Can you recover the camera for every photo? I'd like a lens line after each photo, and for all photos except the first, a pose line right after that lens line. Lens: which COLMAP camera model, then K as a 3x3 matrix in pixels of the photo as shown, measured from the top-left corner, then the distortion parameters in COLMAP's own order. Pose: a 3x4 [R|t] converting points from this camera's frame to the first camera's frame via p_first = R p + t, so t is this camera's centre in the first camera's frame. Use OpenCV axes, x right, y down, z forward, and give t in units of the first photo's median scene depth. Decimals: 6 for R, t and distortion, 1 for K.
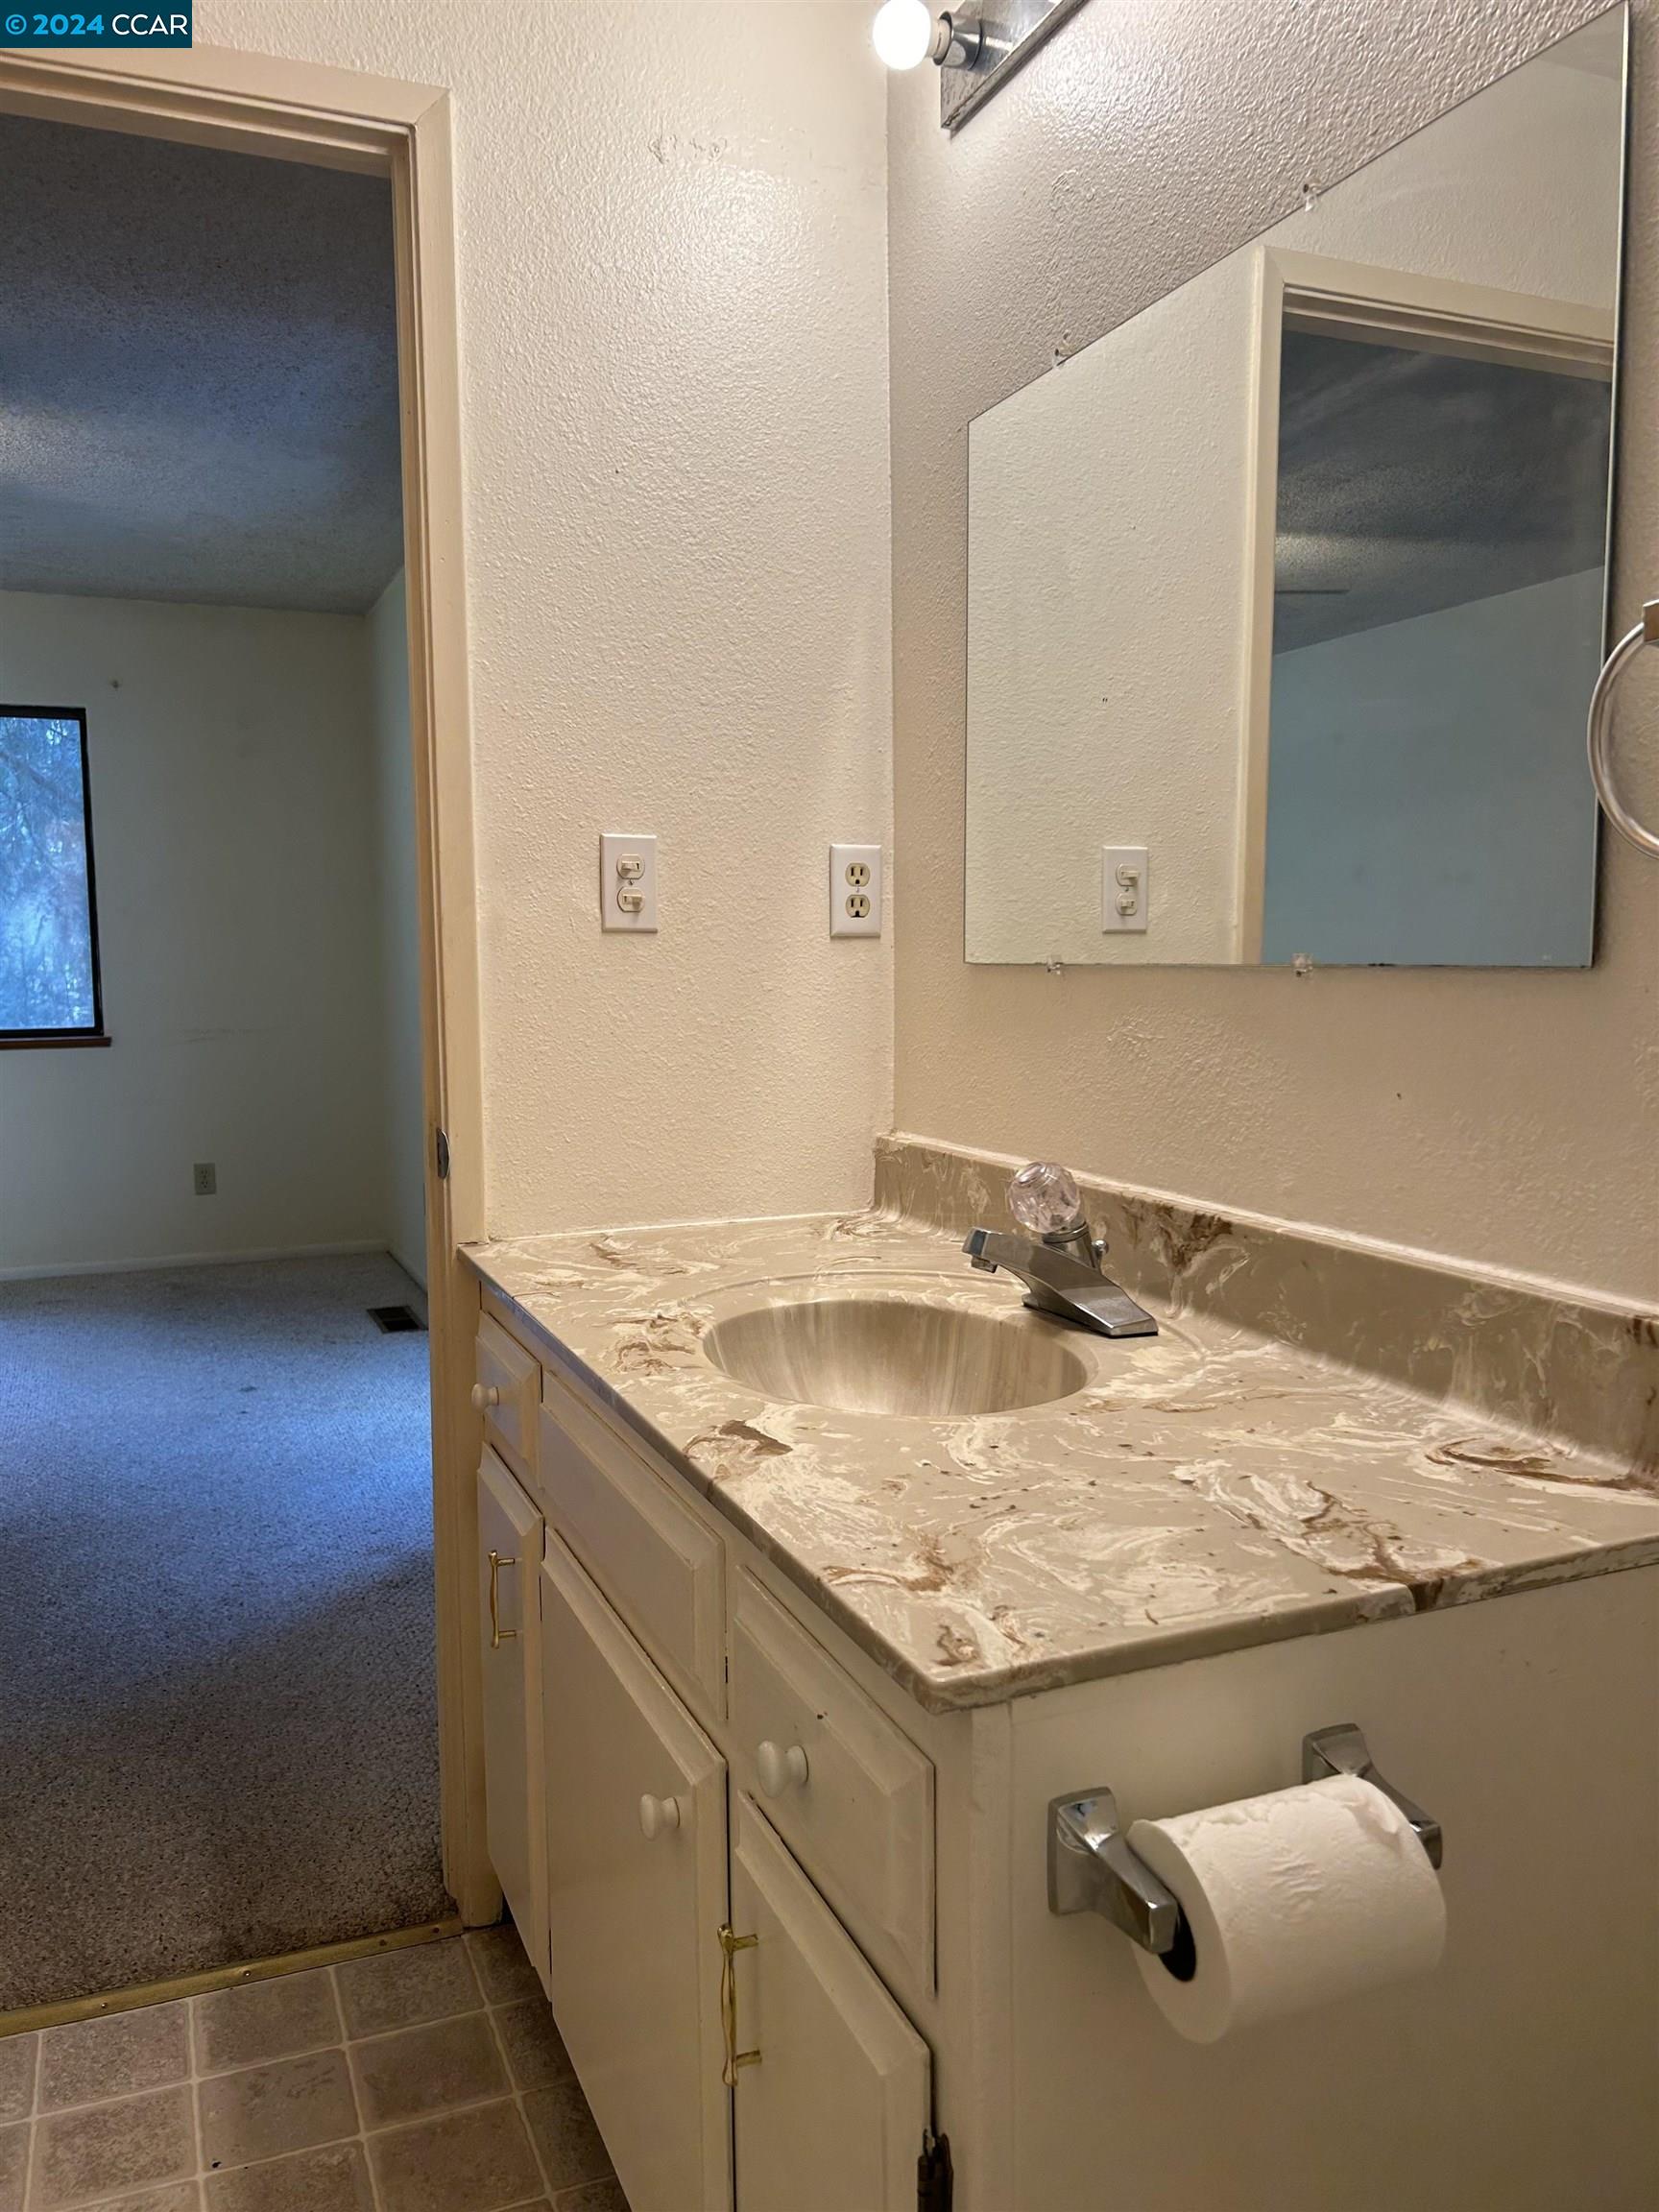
lens RADIAL K [[1682.4, 0, 861.0], [0, 1682.4, 1105.6], [0, 0, 1]] dist [0.011441, -0.004847]
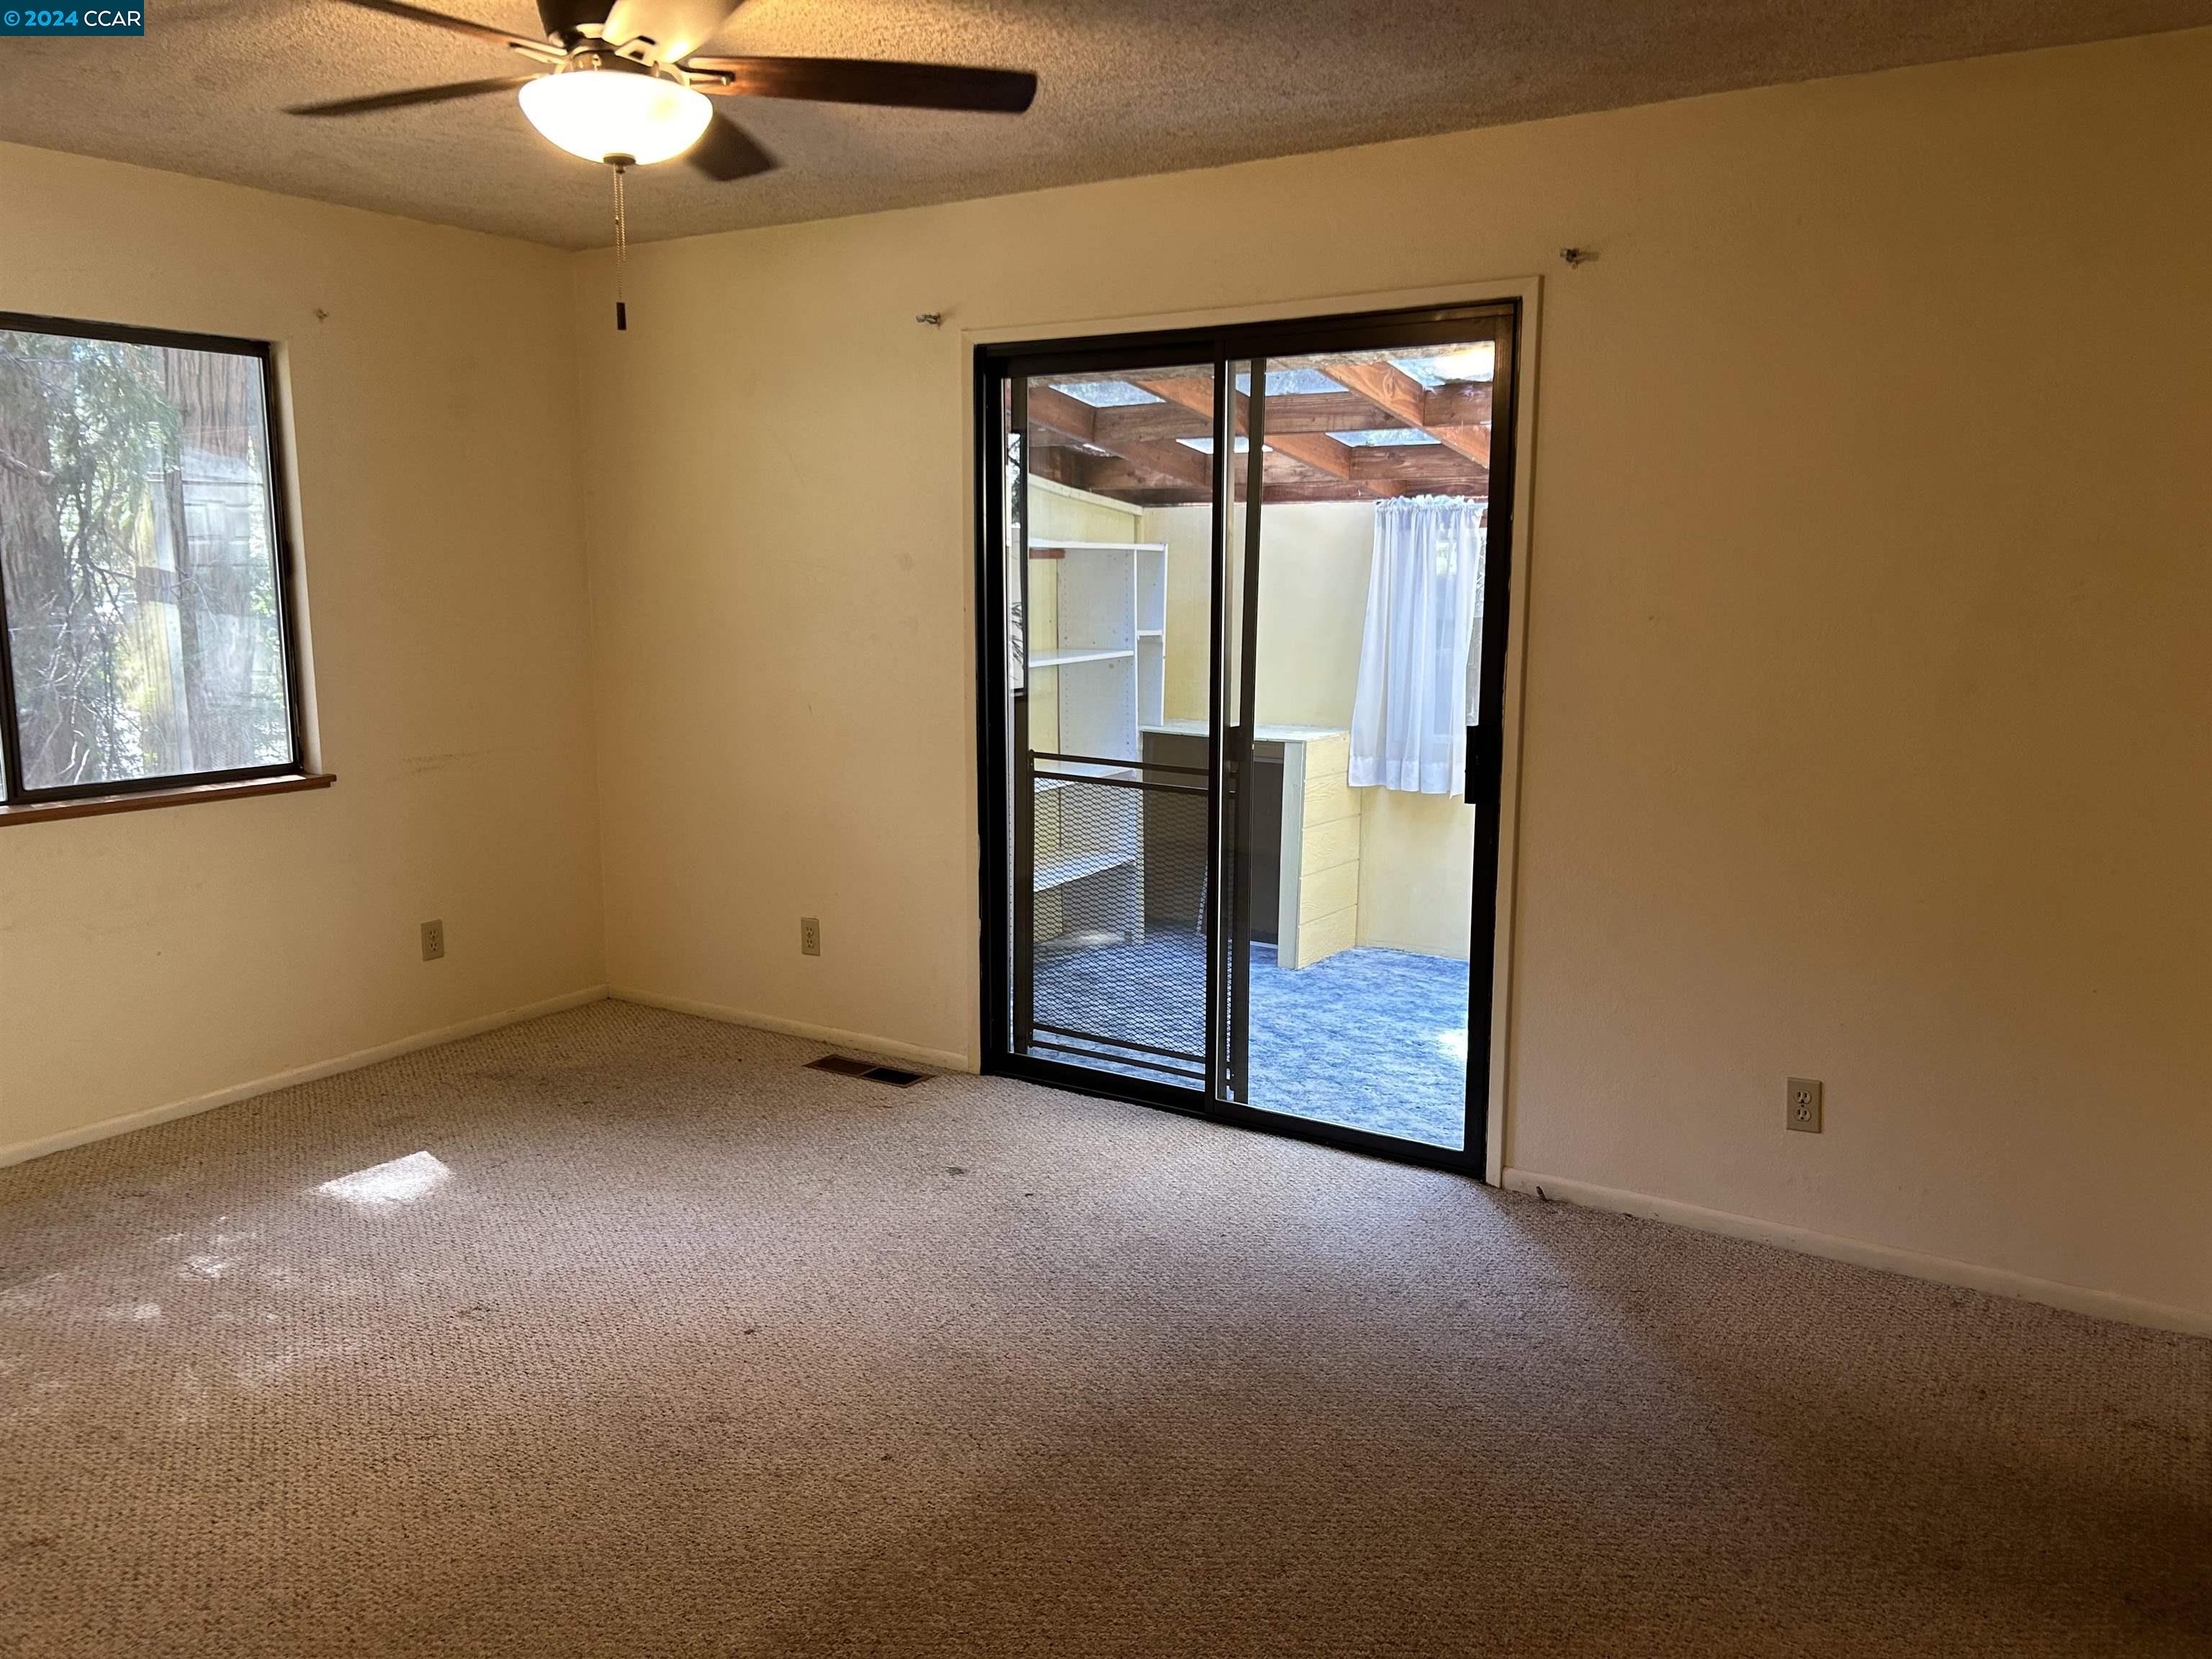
lens RADIAL K [[1682.4, 0, 1106.0], [0, 1682.4, 829.5], [0, 0, 1]] dist [0.011441, -0.004847]
pose [[0.837232, -0.081435, 0.540750, -0.565846], [0.044666, 0.995729, 0.080798, -0.061949], [-0.545020, -0.043493, 0.837294, 0.151849]]
